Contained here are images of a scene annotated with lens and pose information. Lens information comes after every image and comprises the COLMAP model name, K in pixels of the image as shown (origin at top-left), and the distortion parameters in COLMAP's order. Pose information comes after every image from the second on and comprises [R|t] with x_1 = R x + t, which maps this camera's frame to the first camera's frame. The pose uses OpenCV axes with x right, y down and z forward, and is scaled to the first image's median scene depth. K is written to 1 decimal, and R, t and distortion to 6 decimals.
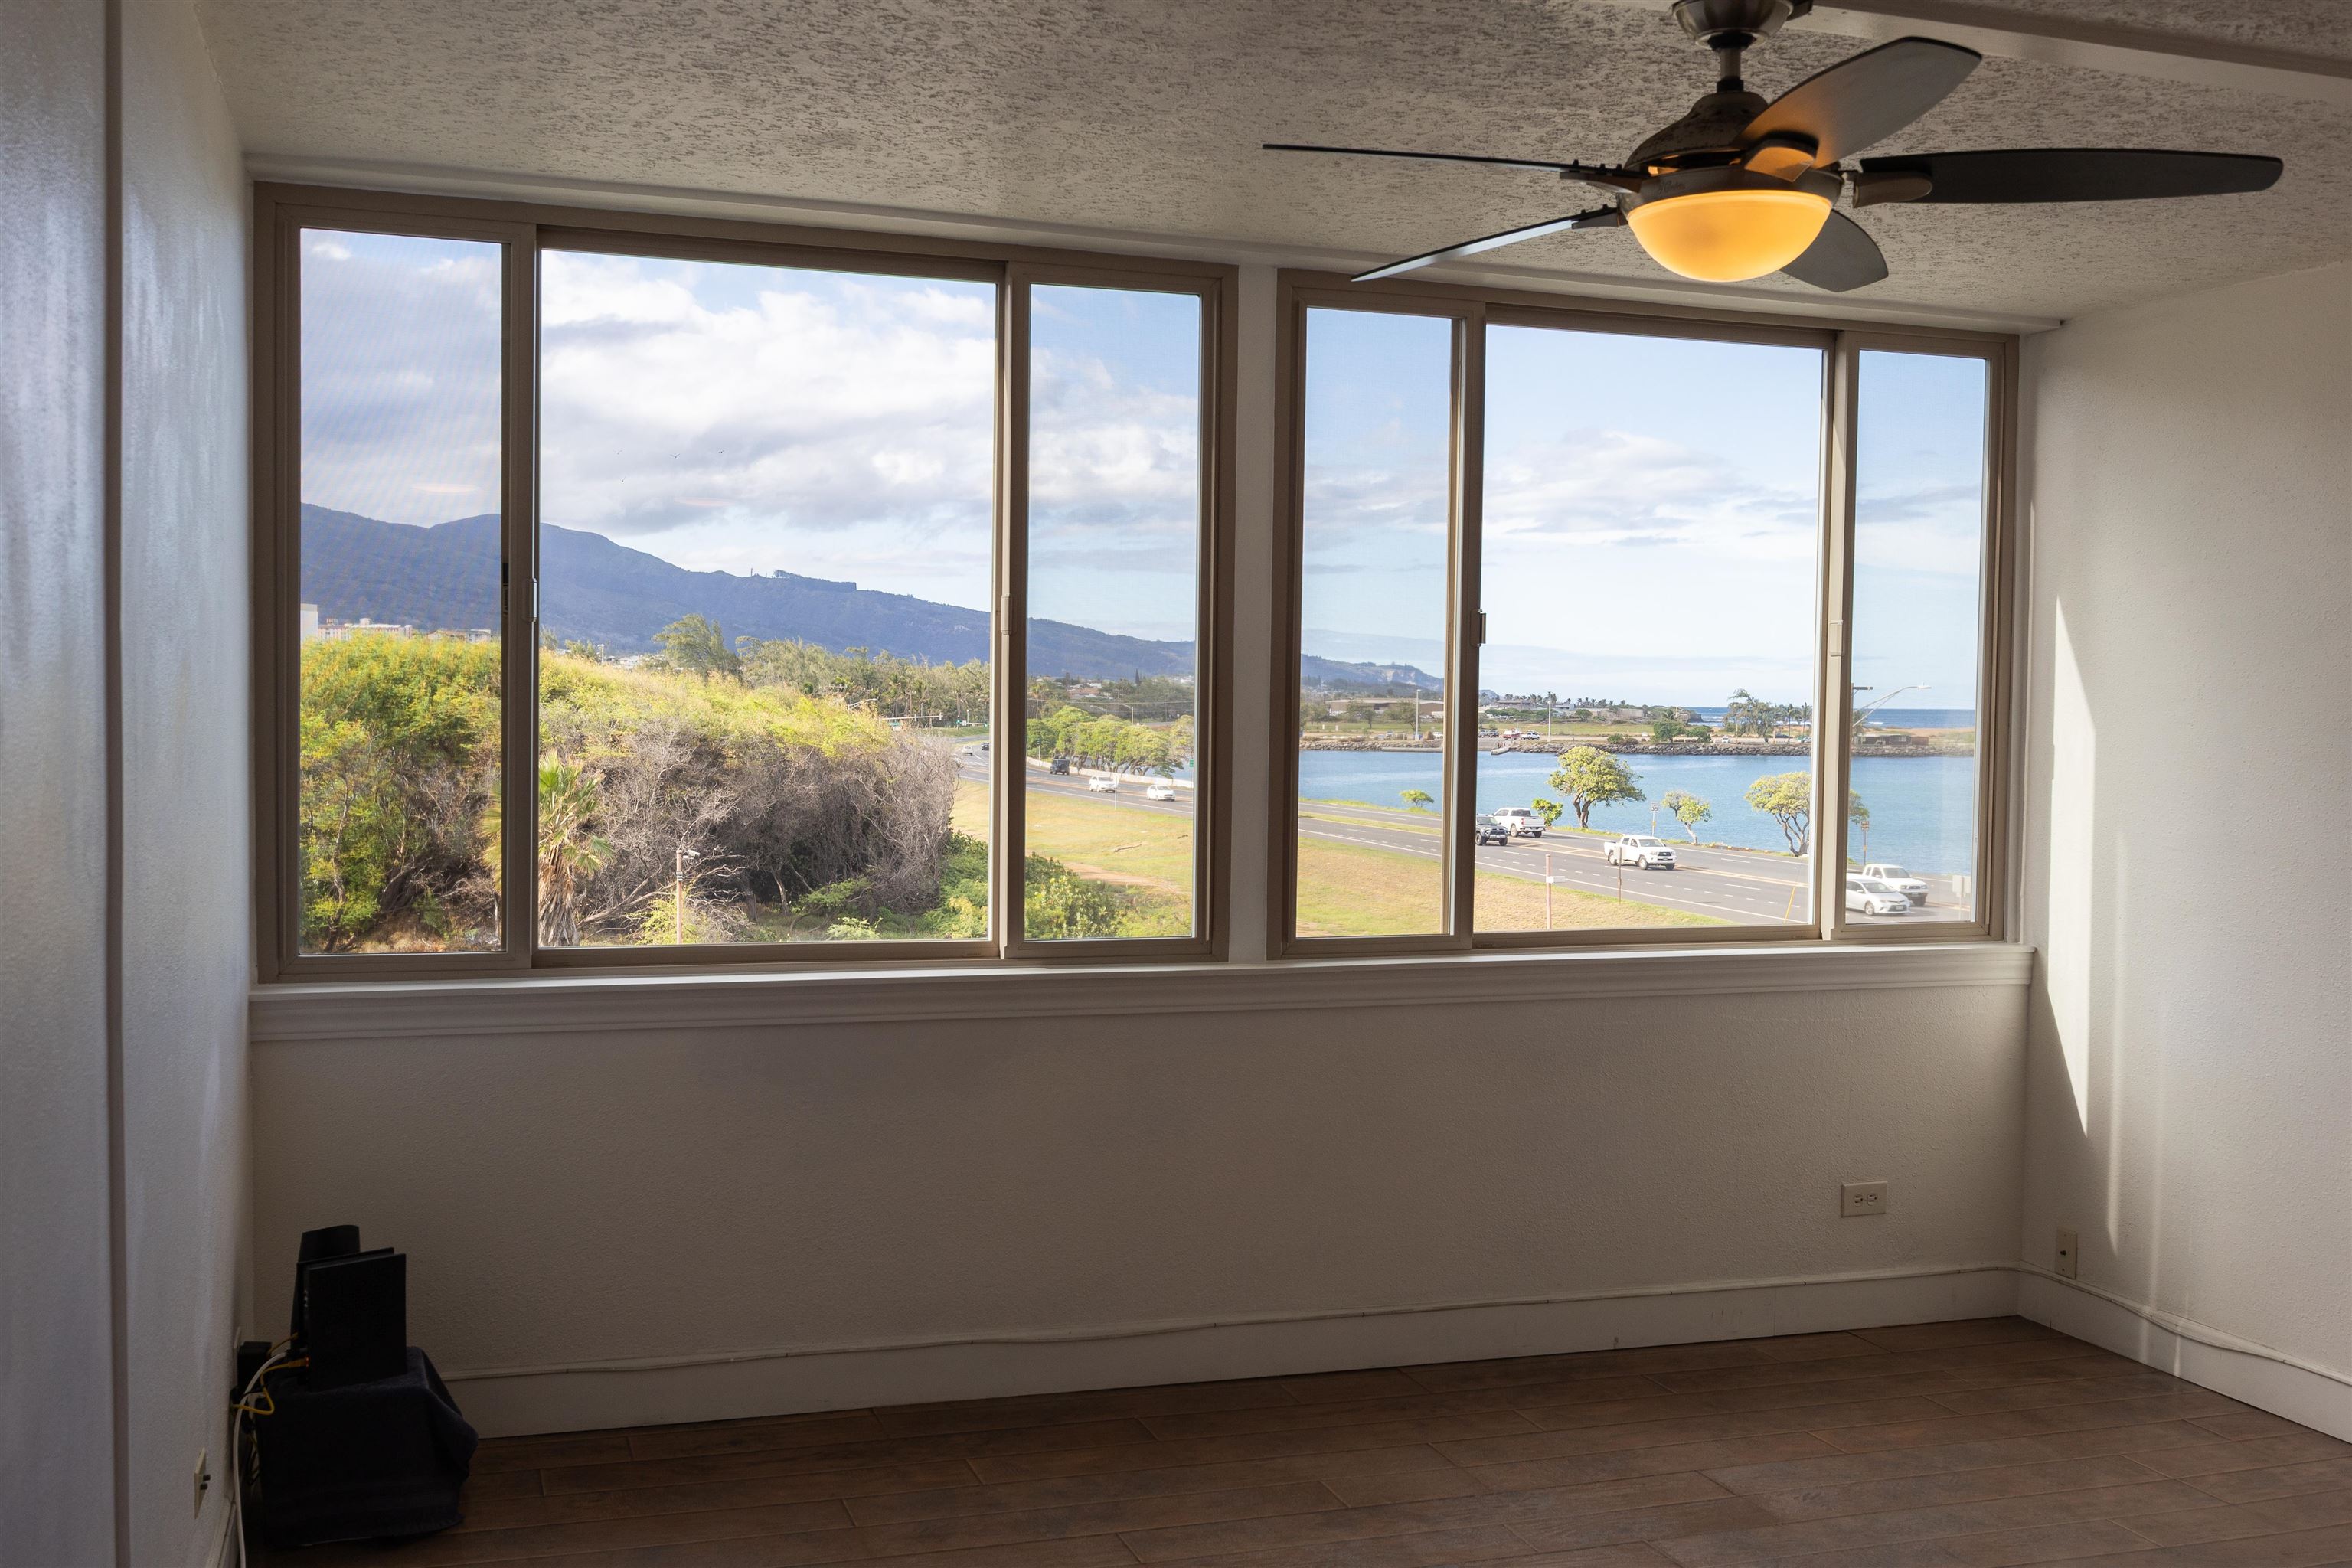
lens RADIAL K [[2259.2, 0, 1176.0], [0, 2259.2, 784.0], [0, 0, 1]] dist [-0.004738, 0.021655]
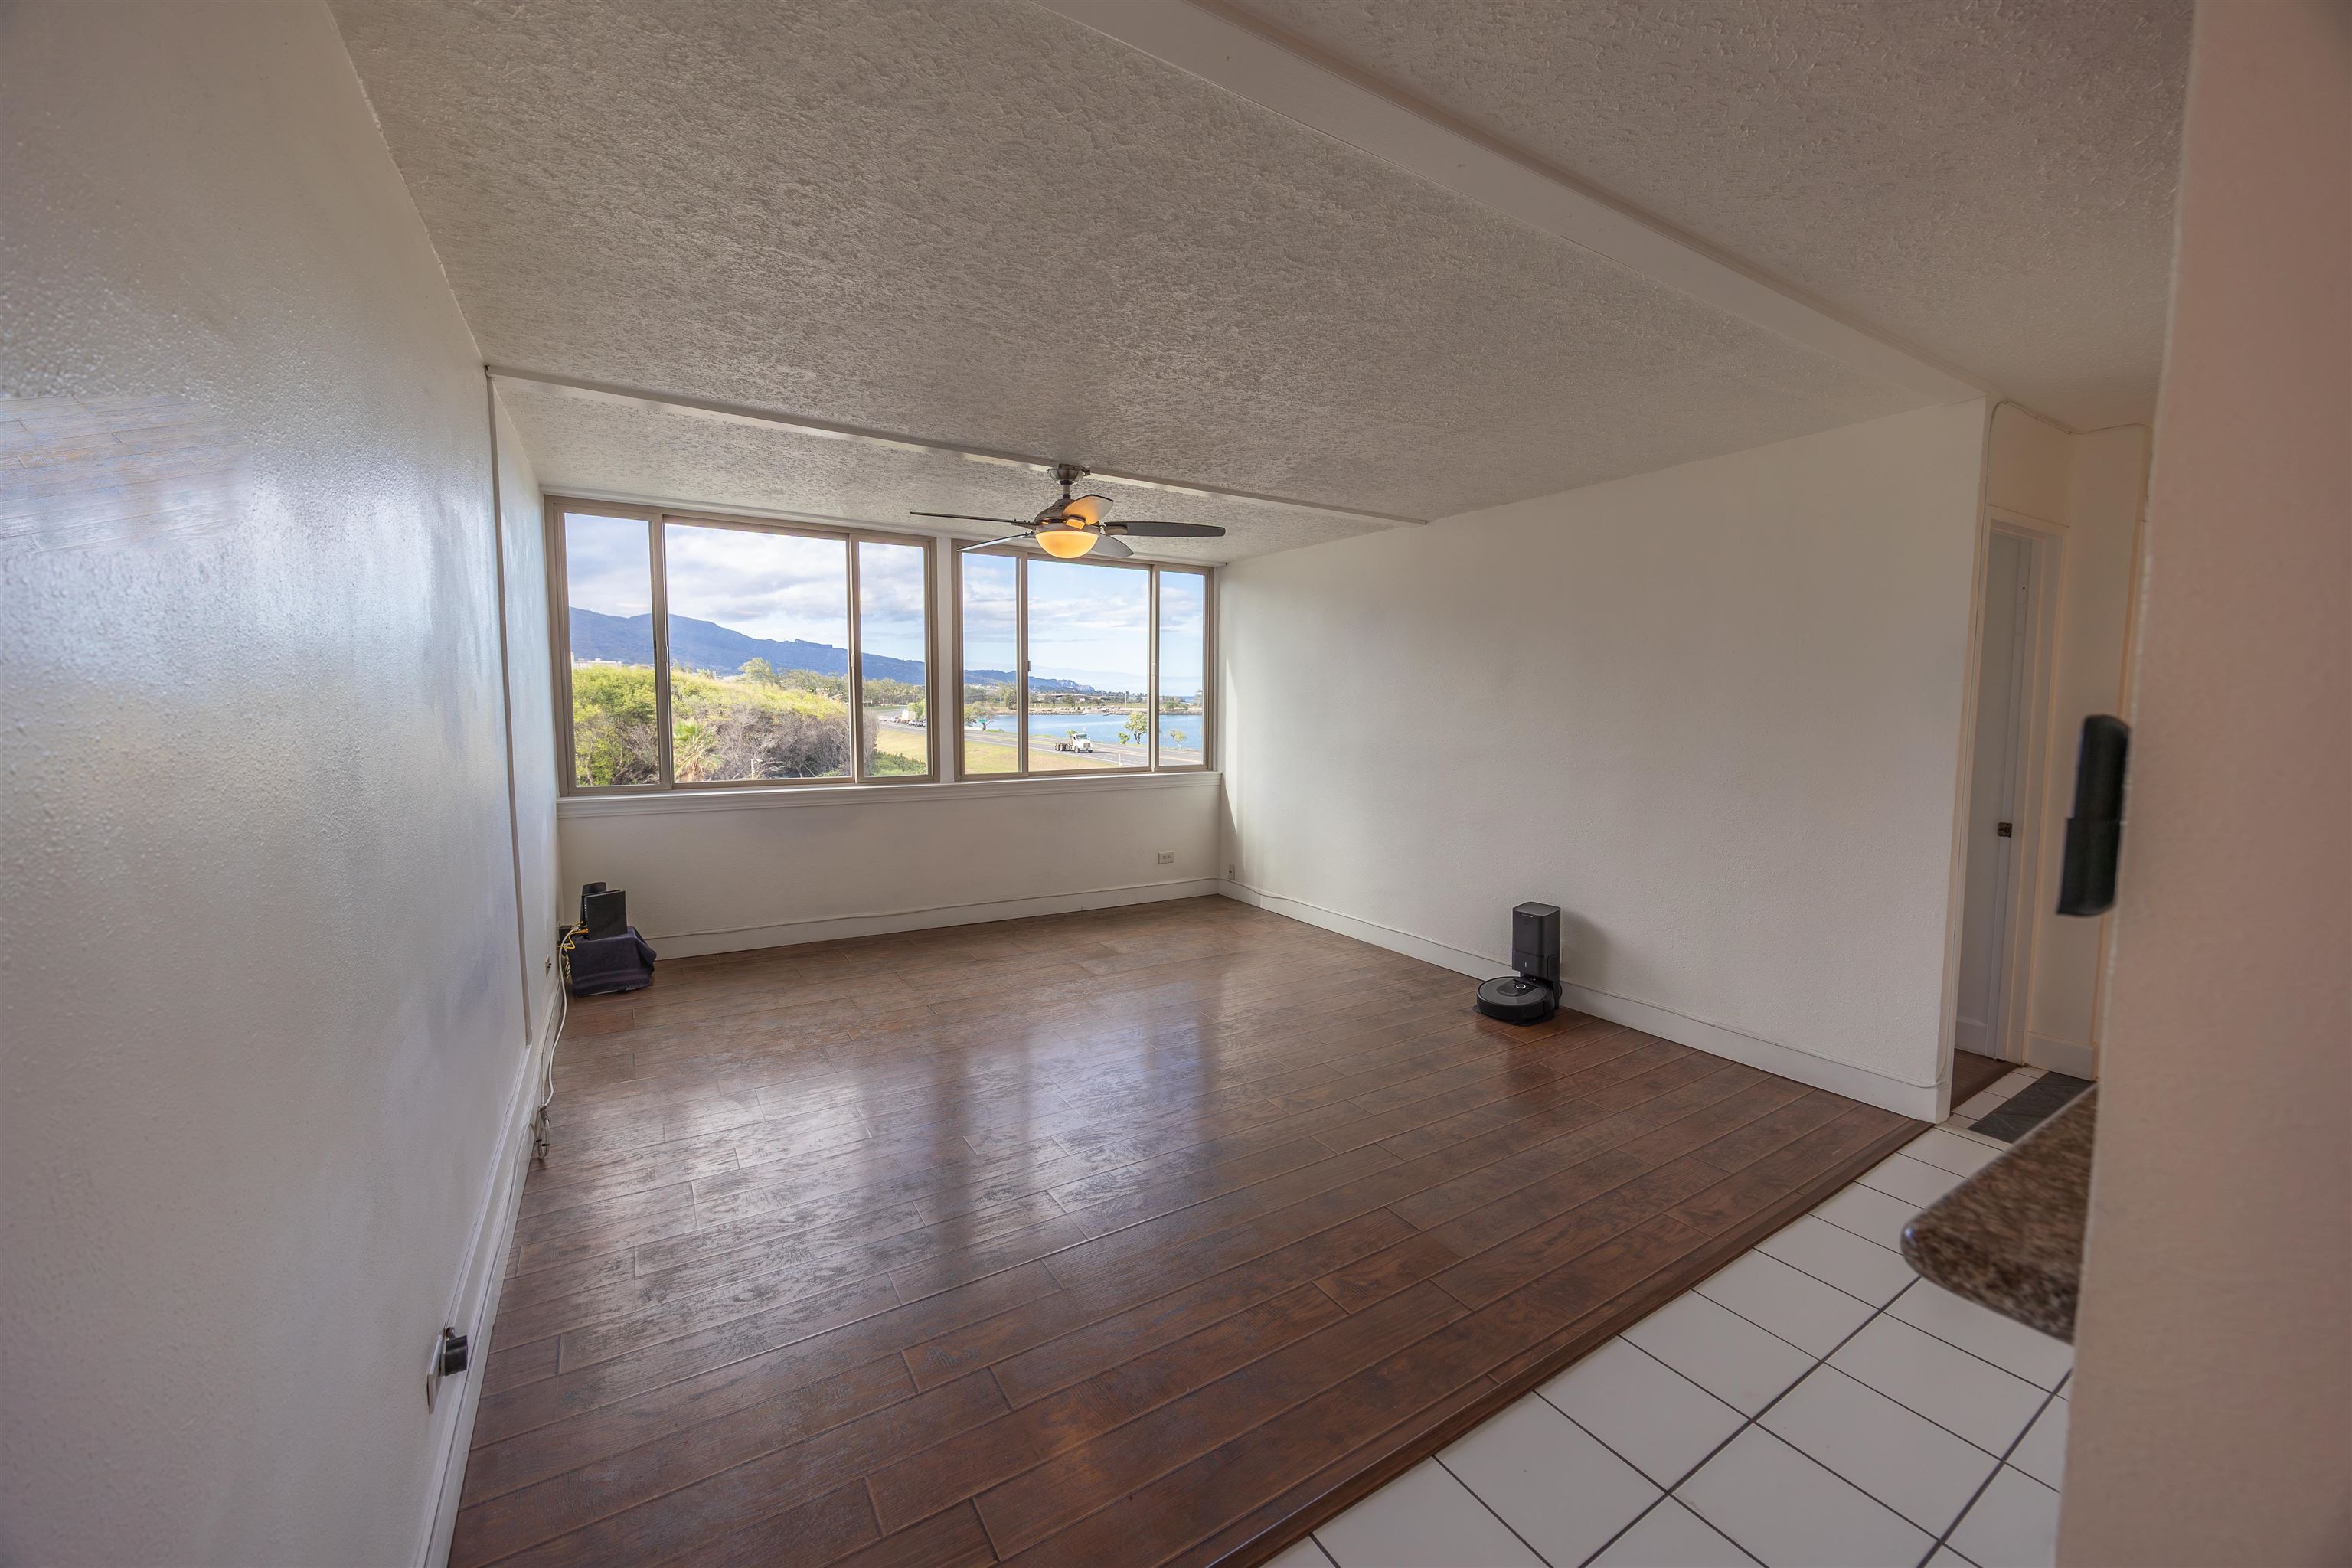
lens RADIAL K [[906.9, 0, 1185.9], [0, 906.9, 774.8], [0, 0, 1]] dist [-0.001554, -0.000058]
pose [[0.974140, -0.023658, 0.224703, 0.062013], [0.012054, 0.998529, 0.052872, 0.010670], [-0.225623, -0.048796, 0.972992, -0.172145]]
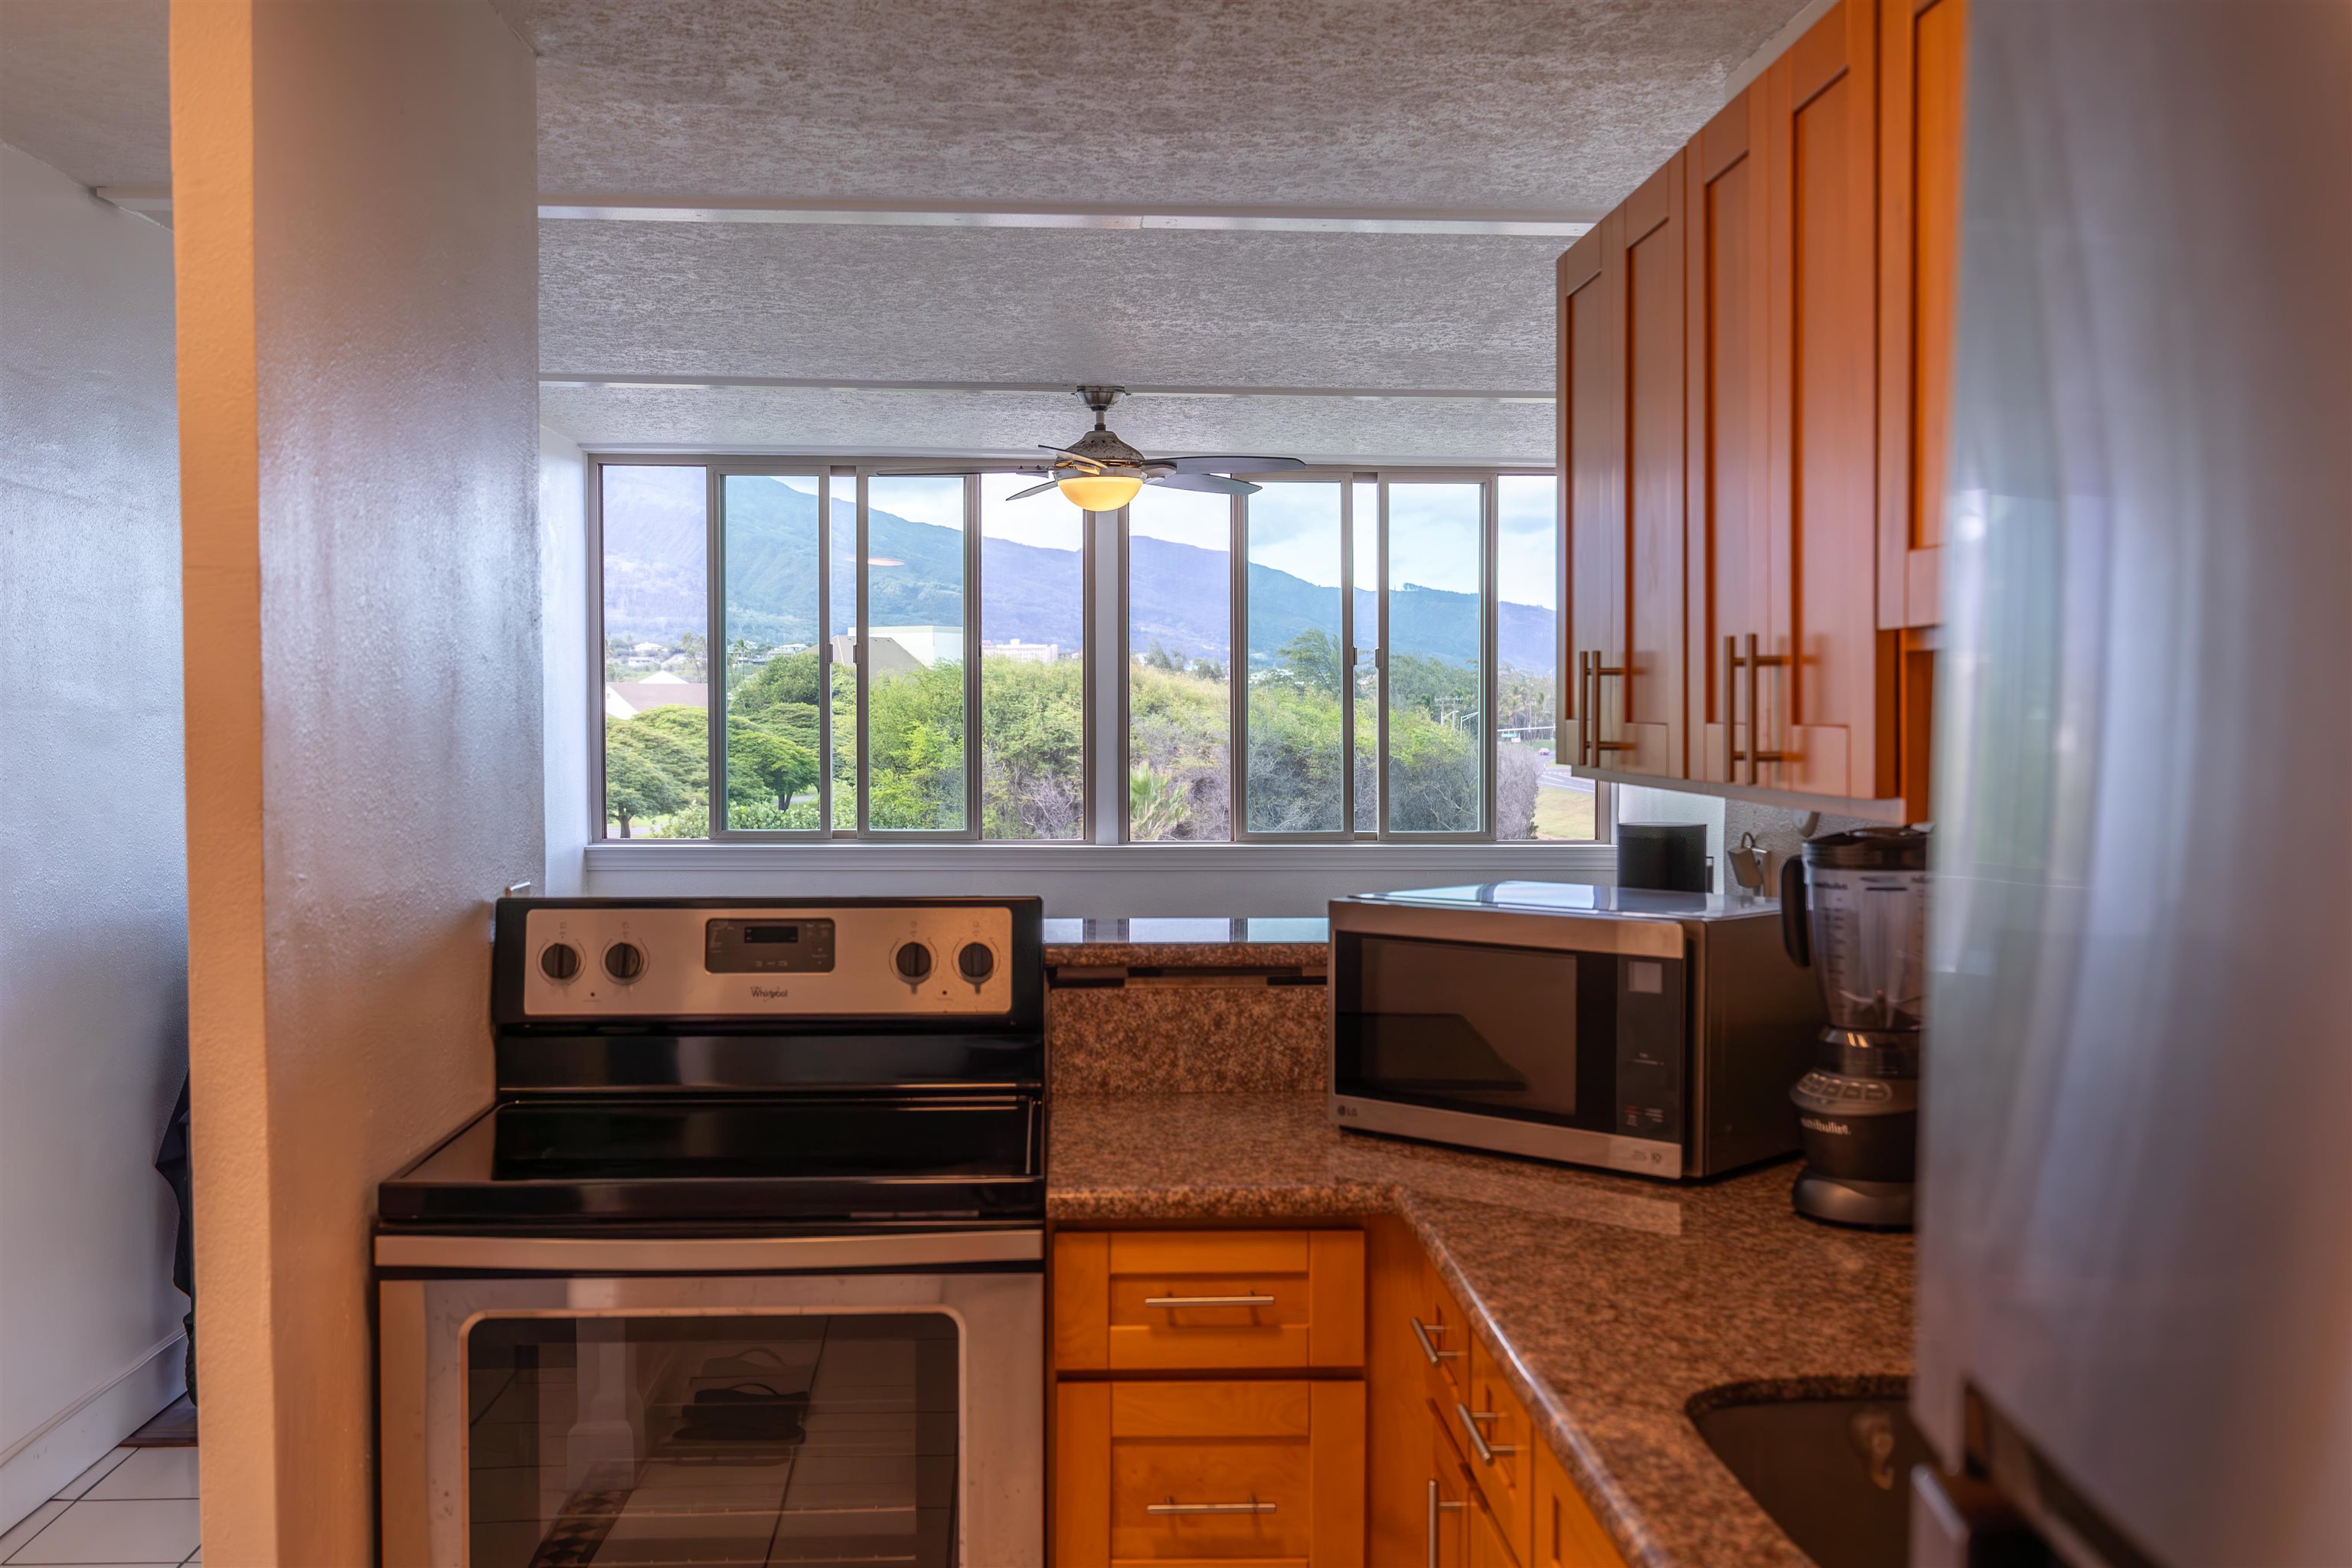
lens RADIAL K [[2309.8, 0, 1176.0], [0, 2309.8, 784.0], [0, 0, 1]] dist [-0.006183, -0.000548]
pose [[0.961245, -0.002862, -0.275682, 0.539744], [0.001199, 0.999980, -0.006199, 0.037946], [0.275694, 0.005628, 0.961229, -0.687871]]
